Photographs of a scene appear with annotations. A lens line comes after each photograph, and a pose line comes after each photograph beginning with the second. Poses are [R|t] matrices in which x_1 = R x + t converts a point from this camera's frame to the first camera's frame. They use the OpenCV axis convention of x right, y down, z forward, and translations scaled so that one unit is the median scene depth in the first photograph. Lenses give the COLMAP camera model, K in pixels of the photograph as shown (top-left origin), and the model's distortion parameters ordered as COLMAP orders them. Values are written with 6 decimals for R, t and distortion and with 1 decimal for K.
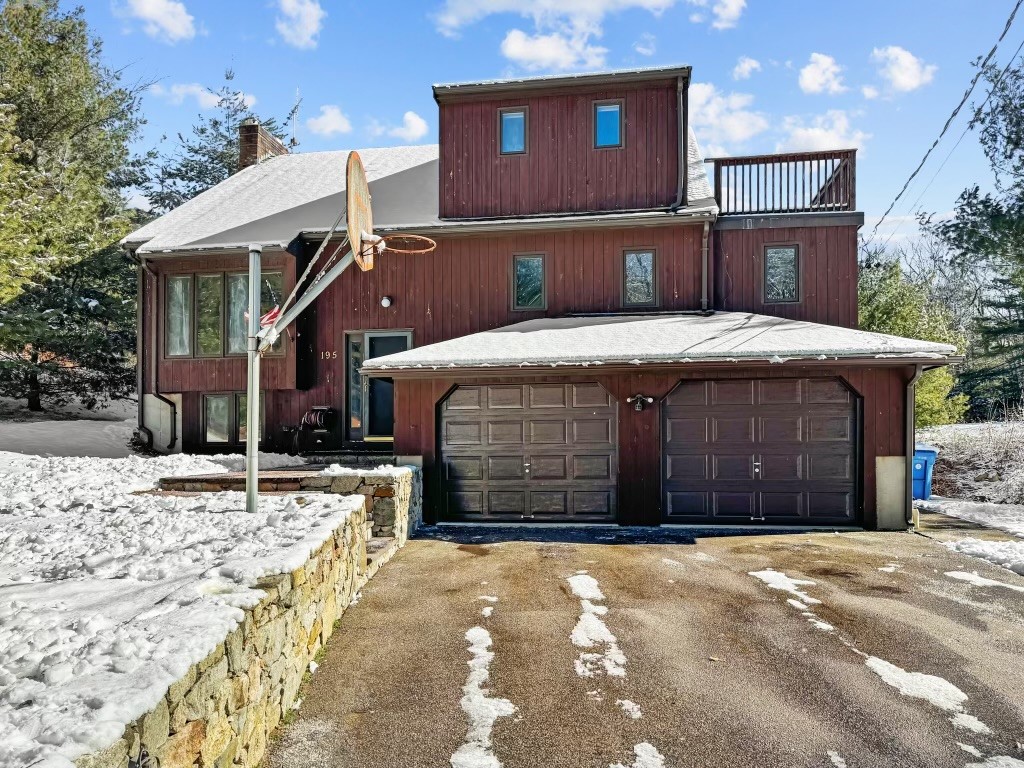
lens RADIAL K [[716.7, 0, 476.9], [0, 716.7, 437.8], [0, 0, 1]] dist [0.041111, -0.057826]
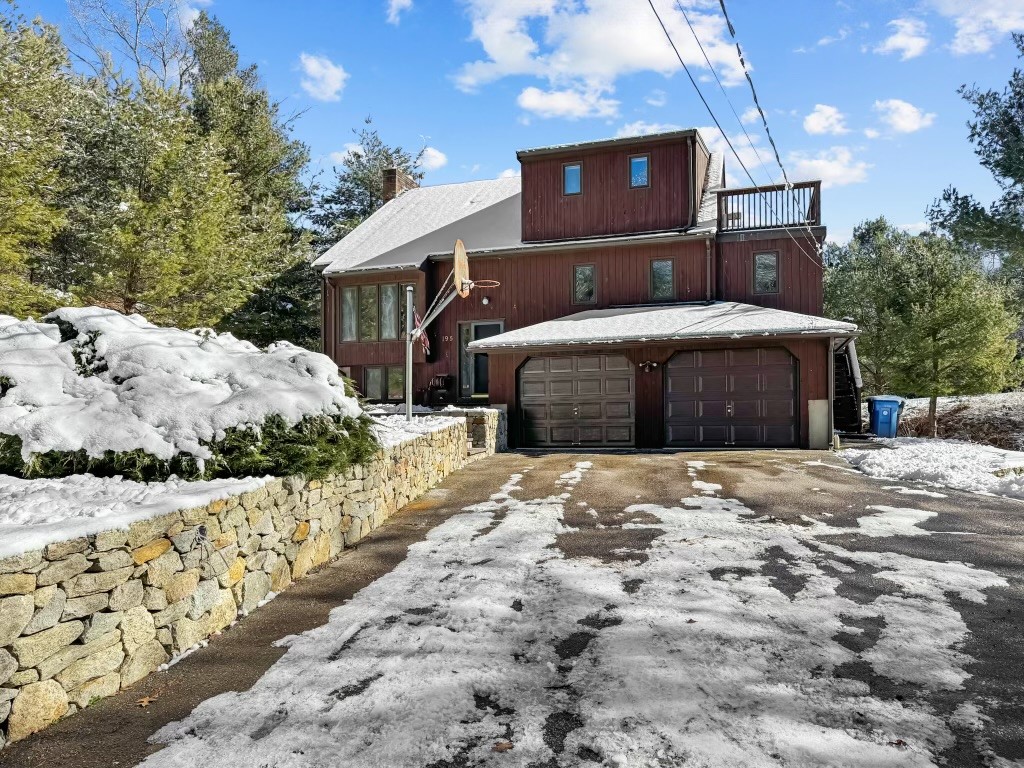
lens RADIAL K [[716.7, 0, 476.9], [0, 716.7, 437.8], [0, 0, 1]] dist [0.041111, -0.057826]
pose [[0.986431, 0.000524, -0.164173, 0.100889], [0.004906, 0.999454, 0.032666, 0.042499], [0.164100, -0.033028, 0.985891, -0.472120]]
